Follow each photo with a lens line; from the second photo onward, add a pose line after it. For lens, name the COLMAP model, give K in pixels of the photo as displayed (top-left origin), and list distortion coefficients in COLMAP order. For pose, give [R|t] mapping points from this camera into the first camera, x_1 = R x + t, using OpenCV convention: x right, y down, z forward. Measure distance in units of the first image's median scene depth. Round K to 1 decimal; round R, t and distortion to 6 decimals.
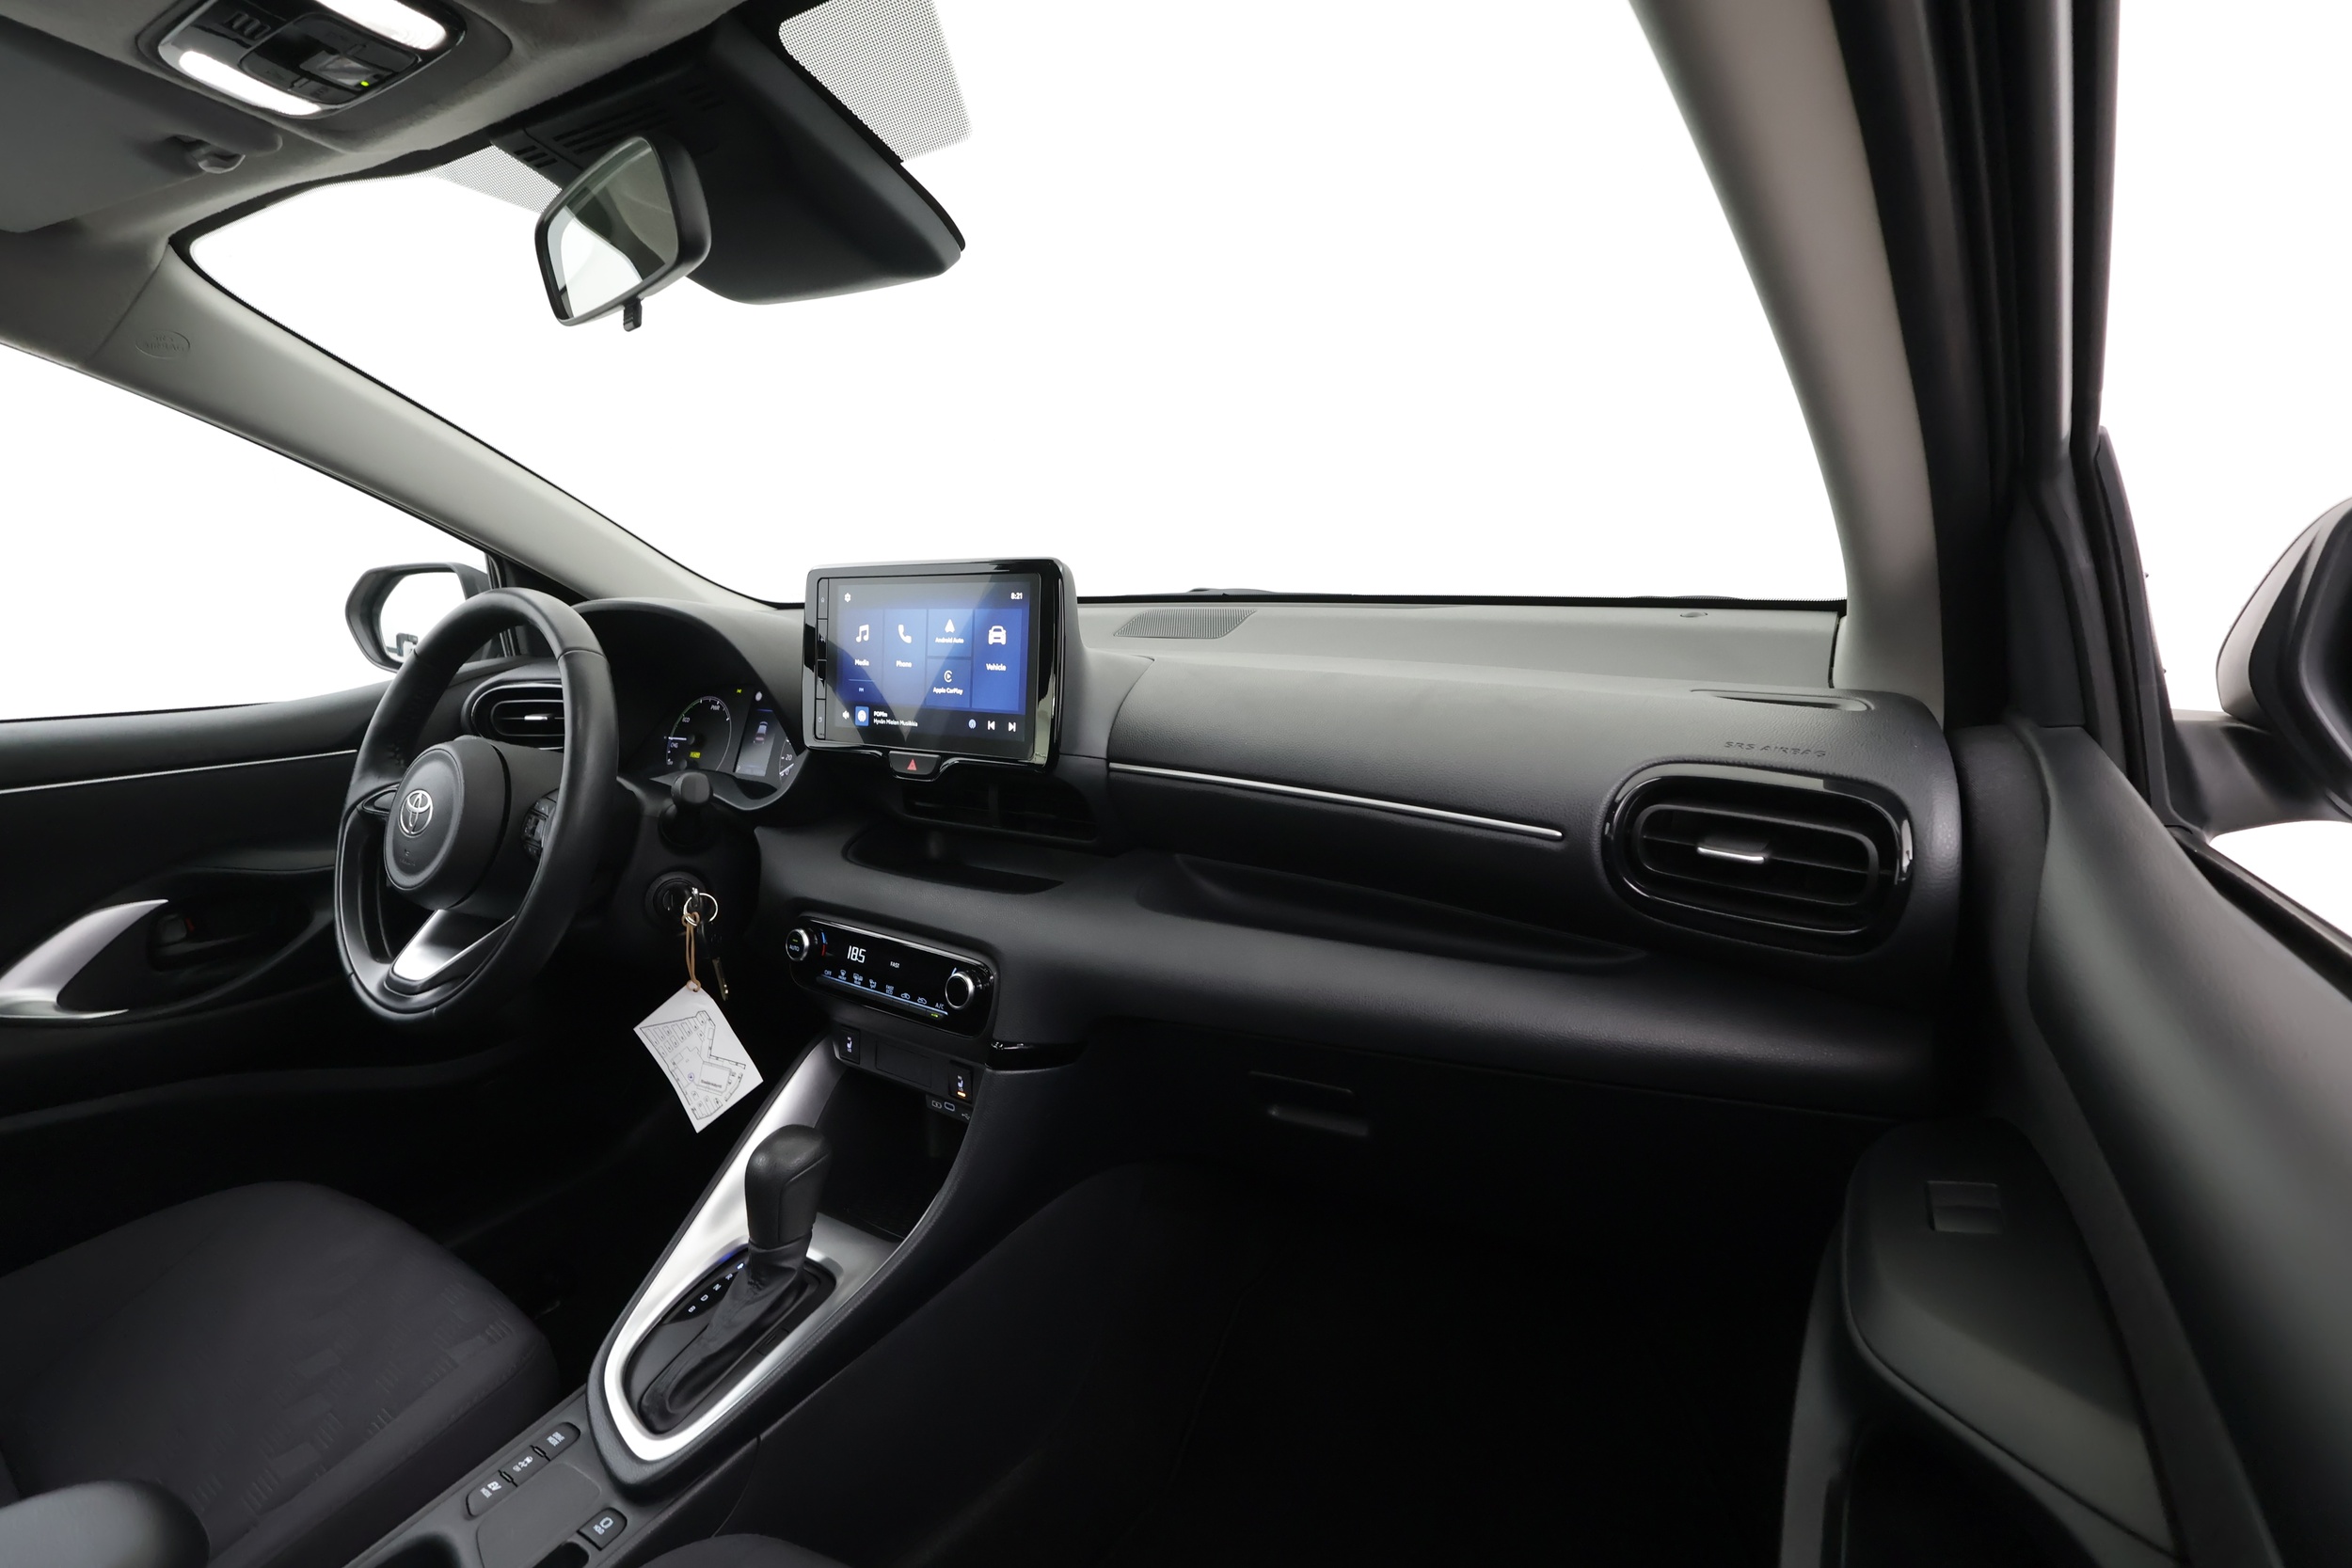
lens RADIAL K [[1089.1, 0, 1179.2], [0, 1089.1, 783.3], [0, 0, 1]] dist [0.000306, 0.001223]
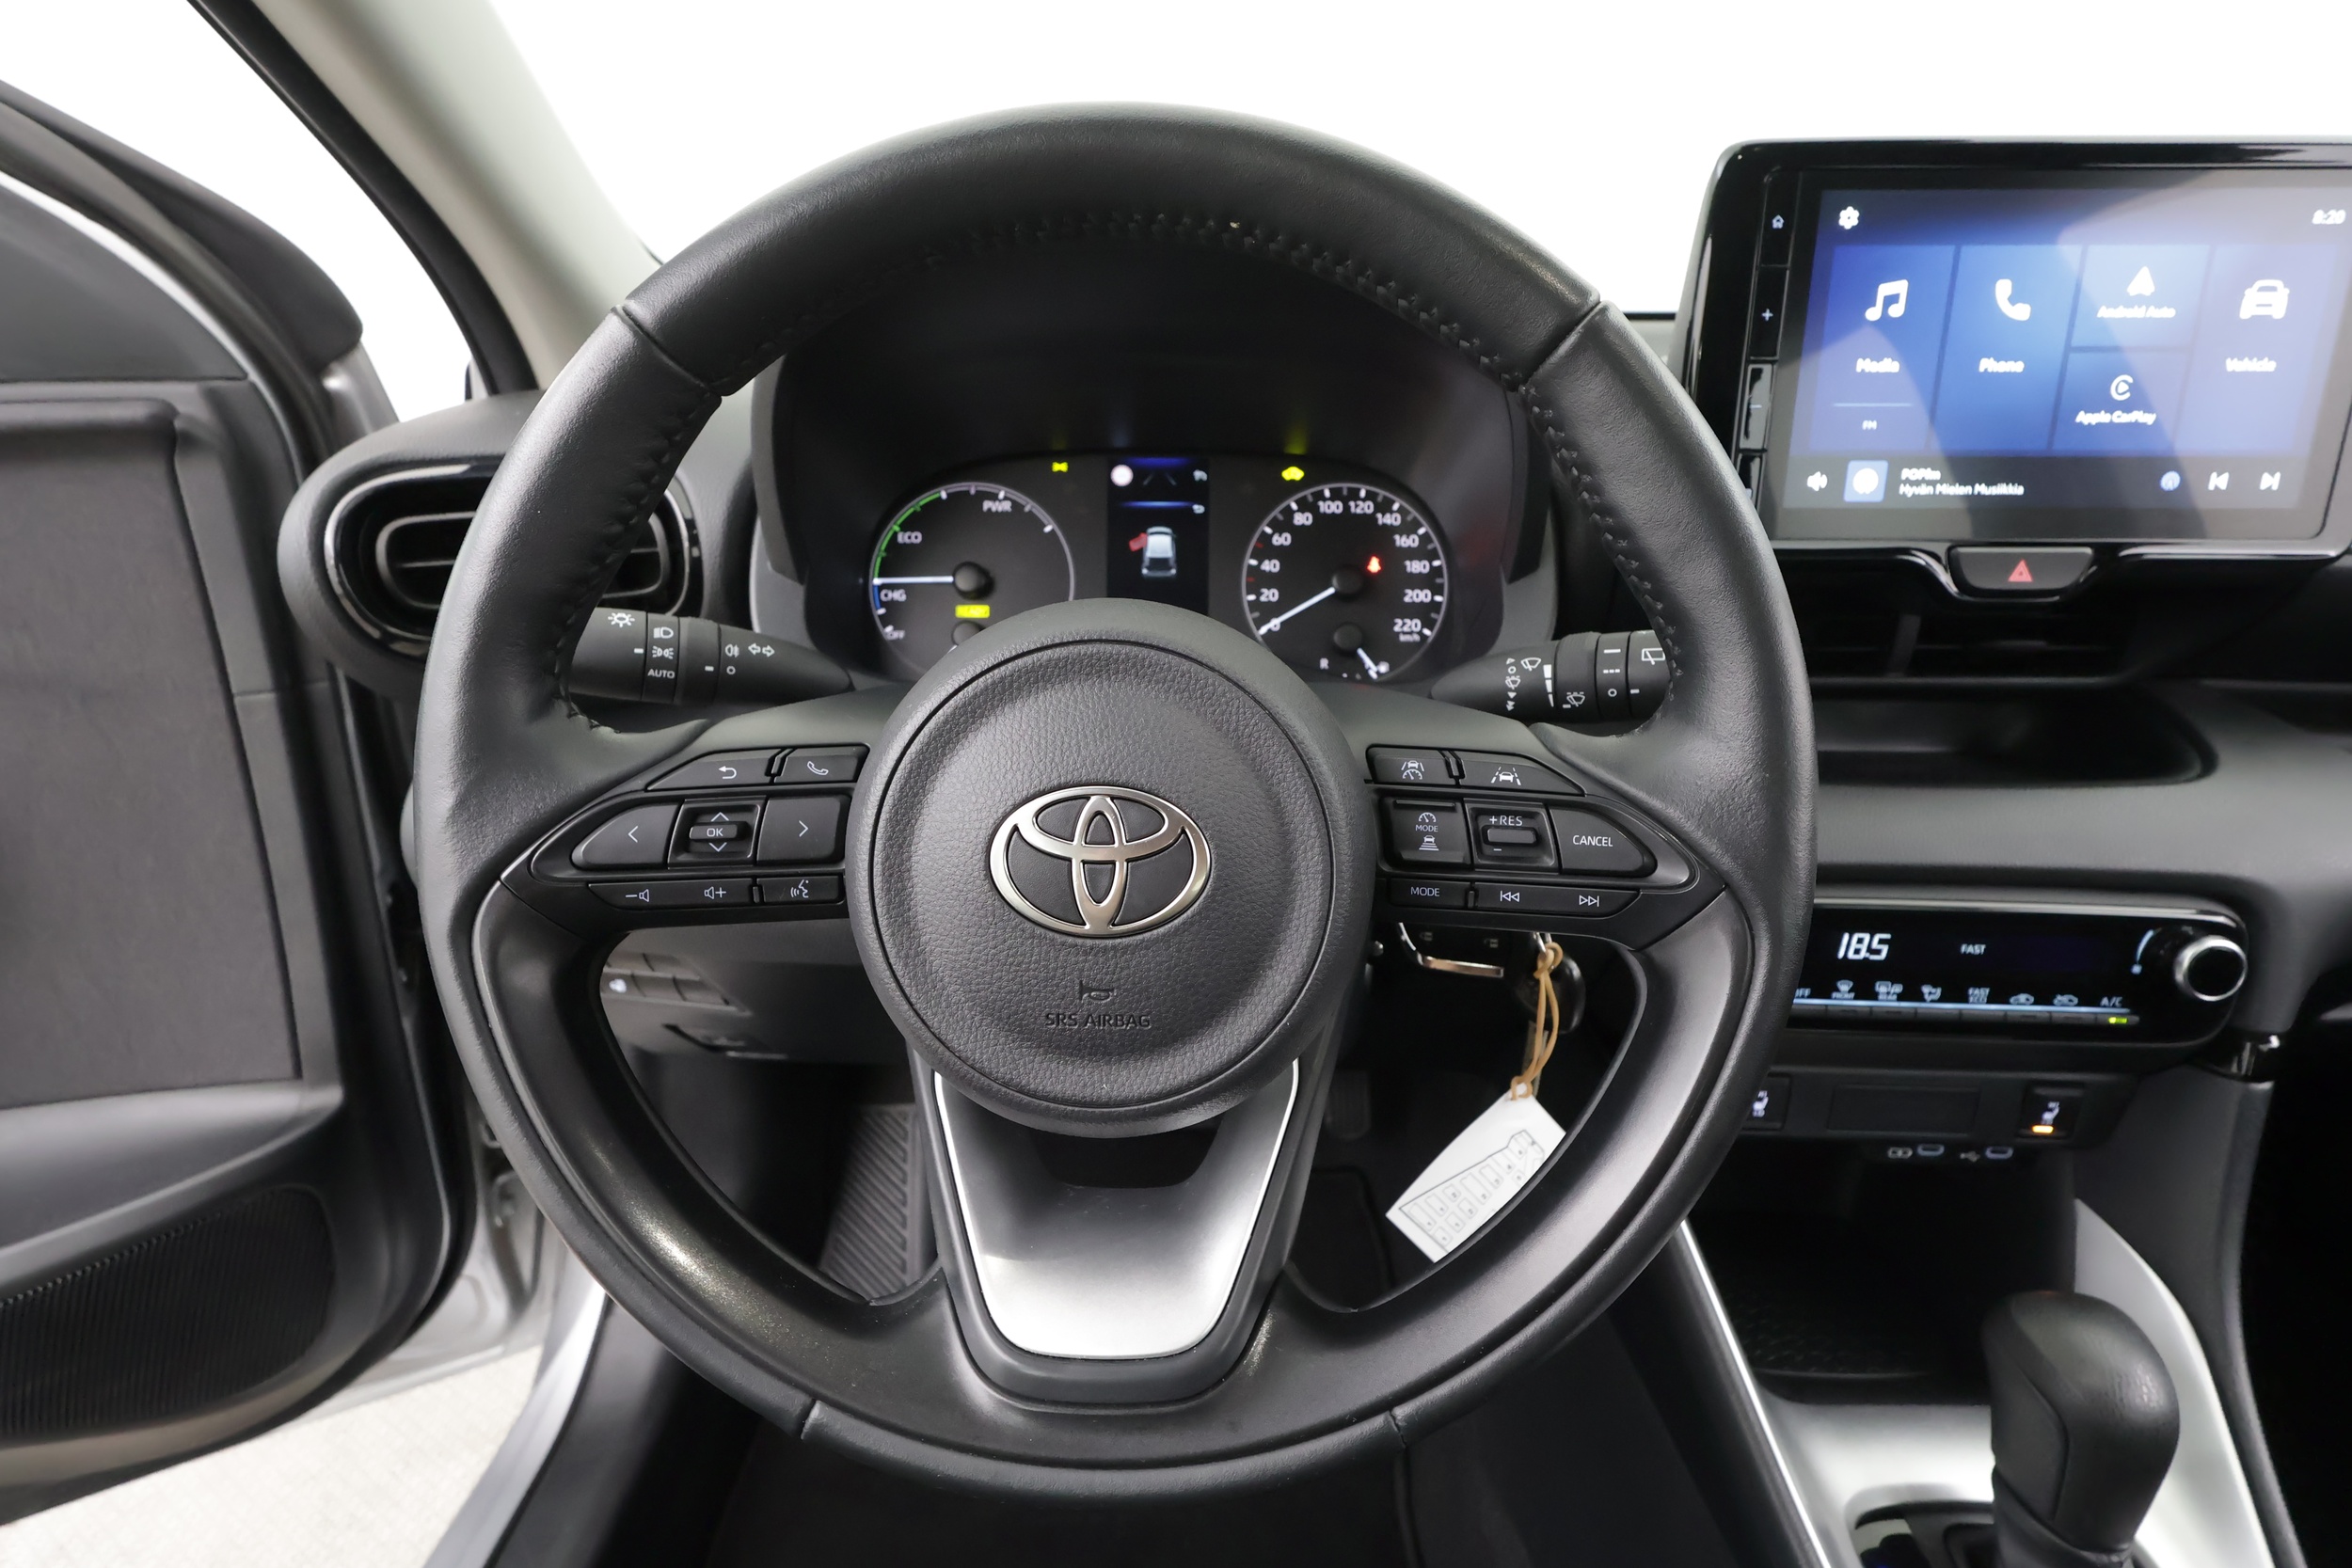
lens RADIAL K [[1089.1, 0, 1179.2], [0, 1089.1, 783.3], [0, 0, 1]] dist [0.000306, 0.001223]
pose [[0.849093, -0.171424, 0.499656, -0.889913], [0.082354, 0.977272, 0.195337, -0.054532], [-0.521785, -0.124711, 0.843912, 0.793083]]
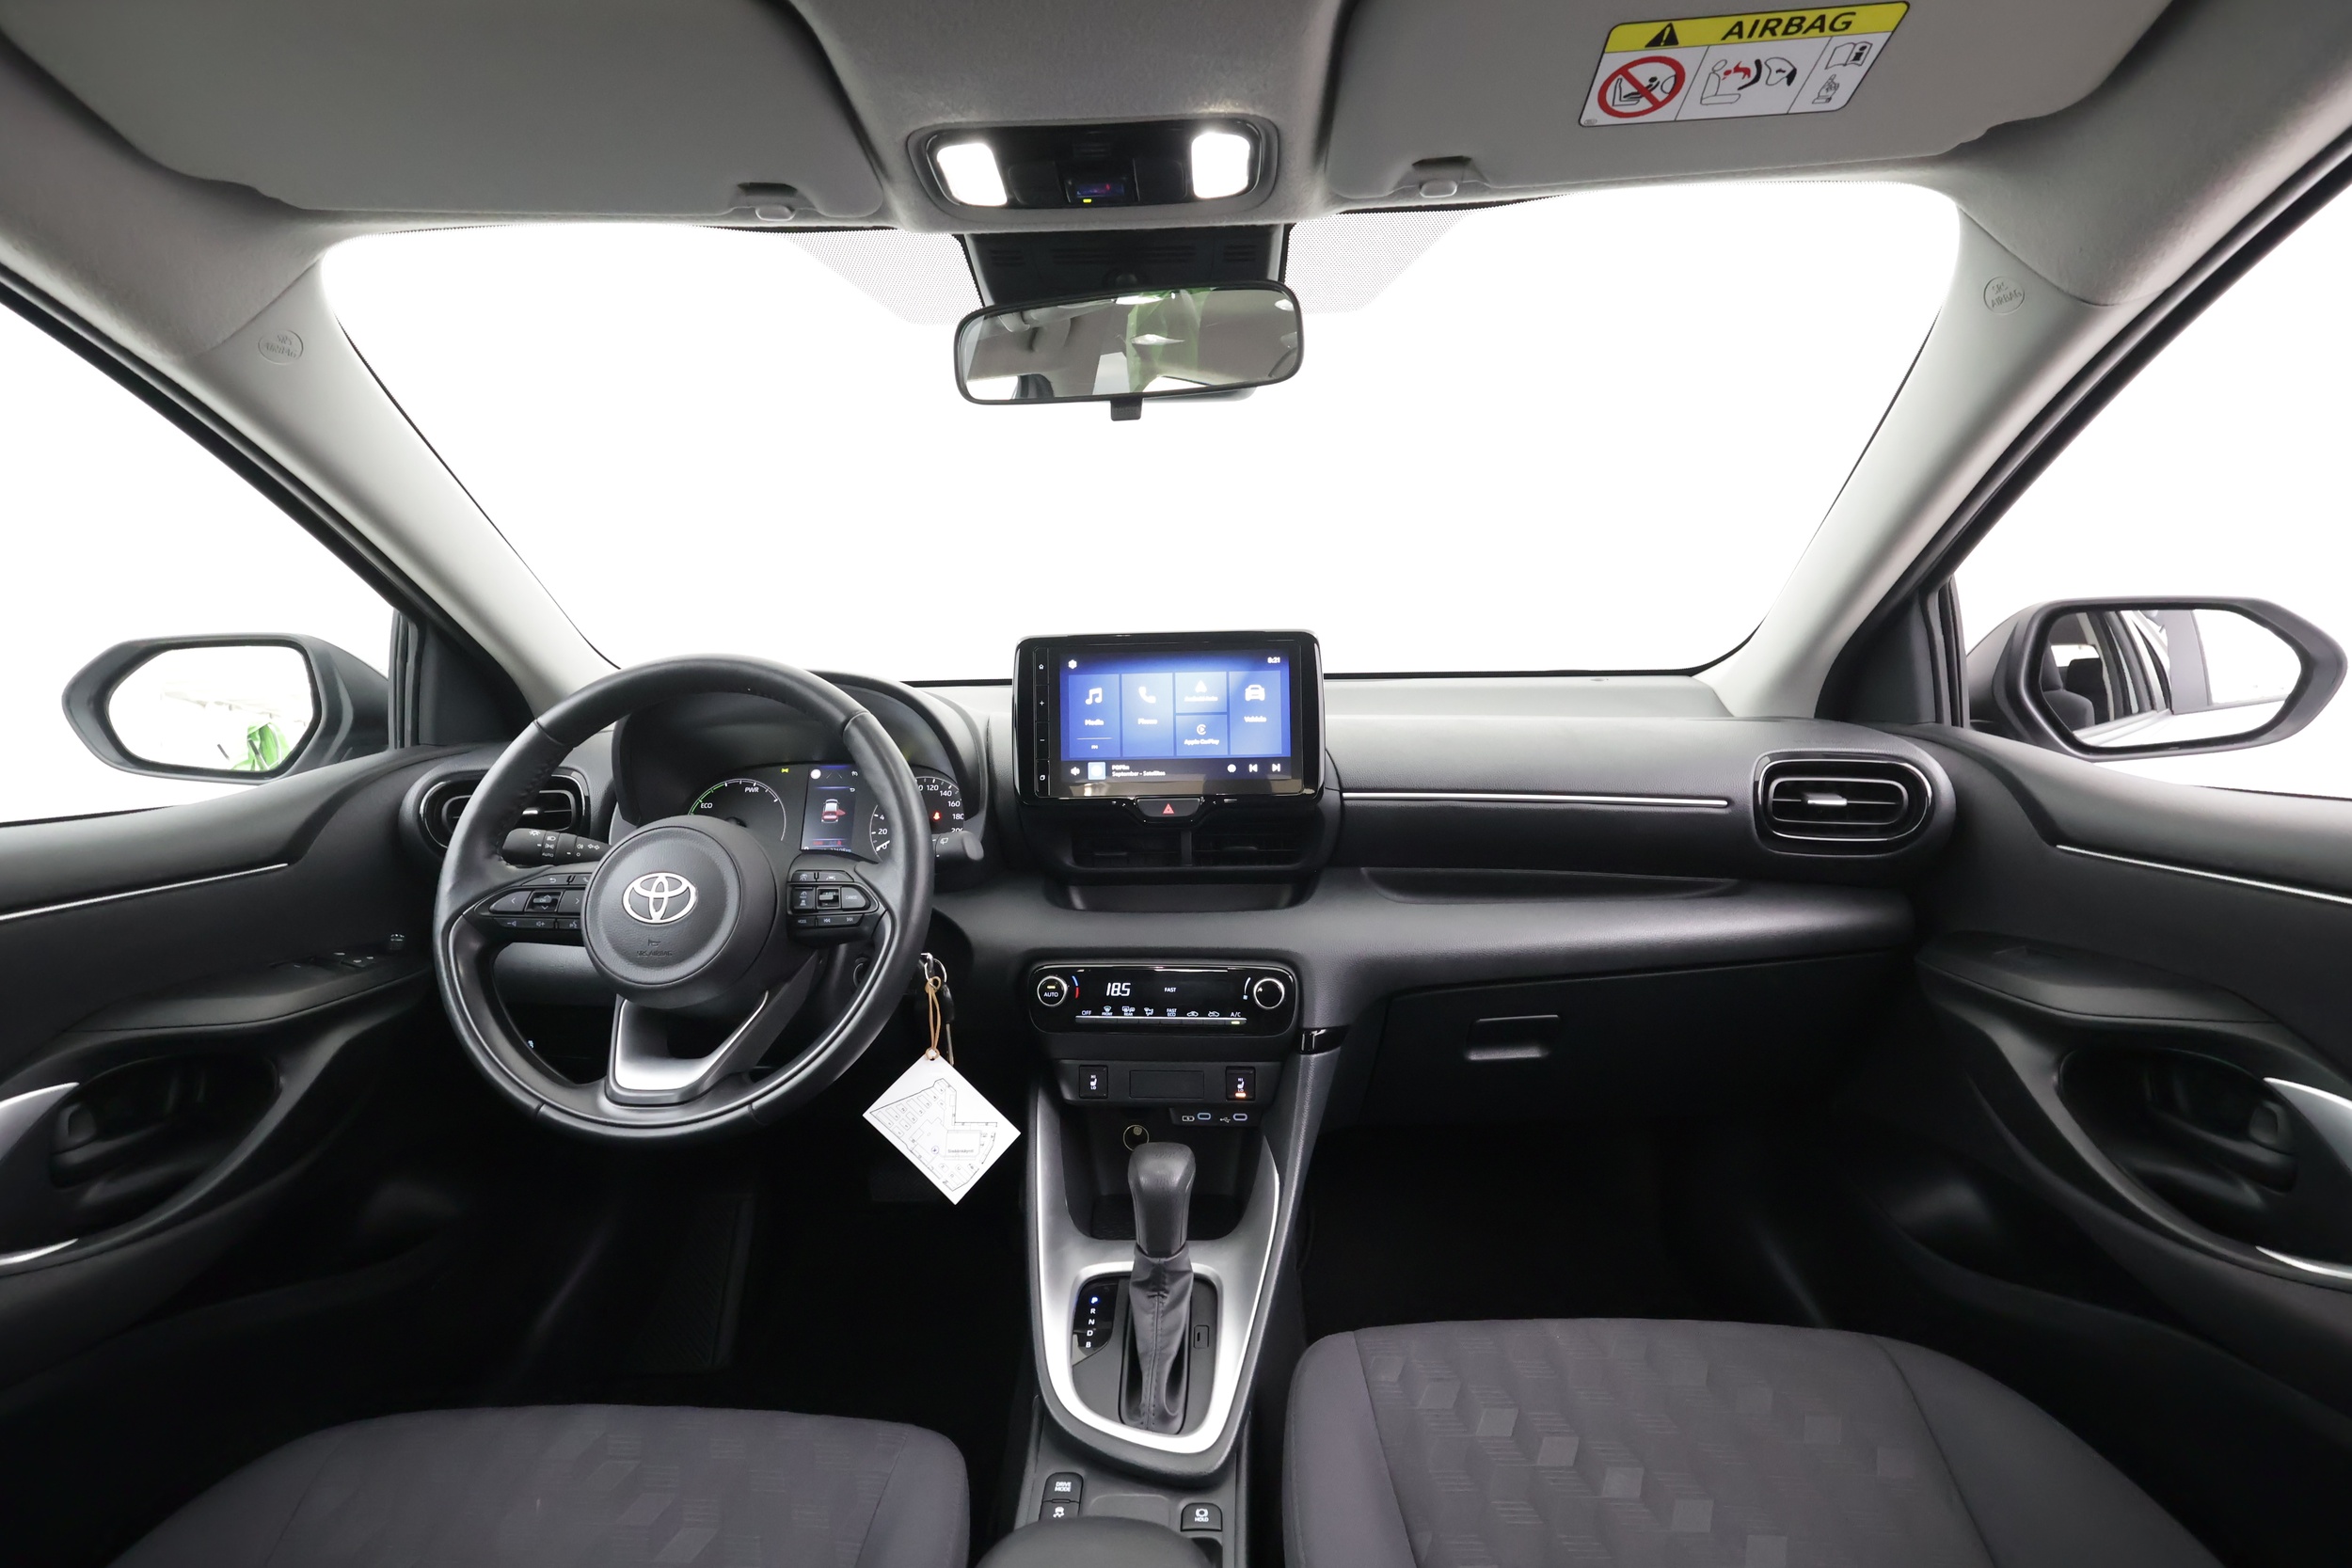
lens RADIAL K [[1079.2, 0, 1176.0], [0, 1079.2, 784.0], [0, 0, 1]] dist [-0.001508, 0.000181]
pose [[0.866544, -0.045919, 0.496984, -0.826146], [0.095622, 0.992587, -0.075017, 0.043835], [-0.489855, 0.112528, 0.864511, 0.027182]]
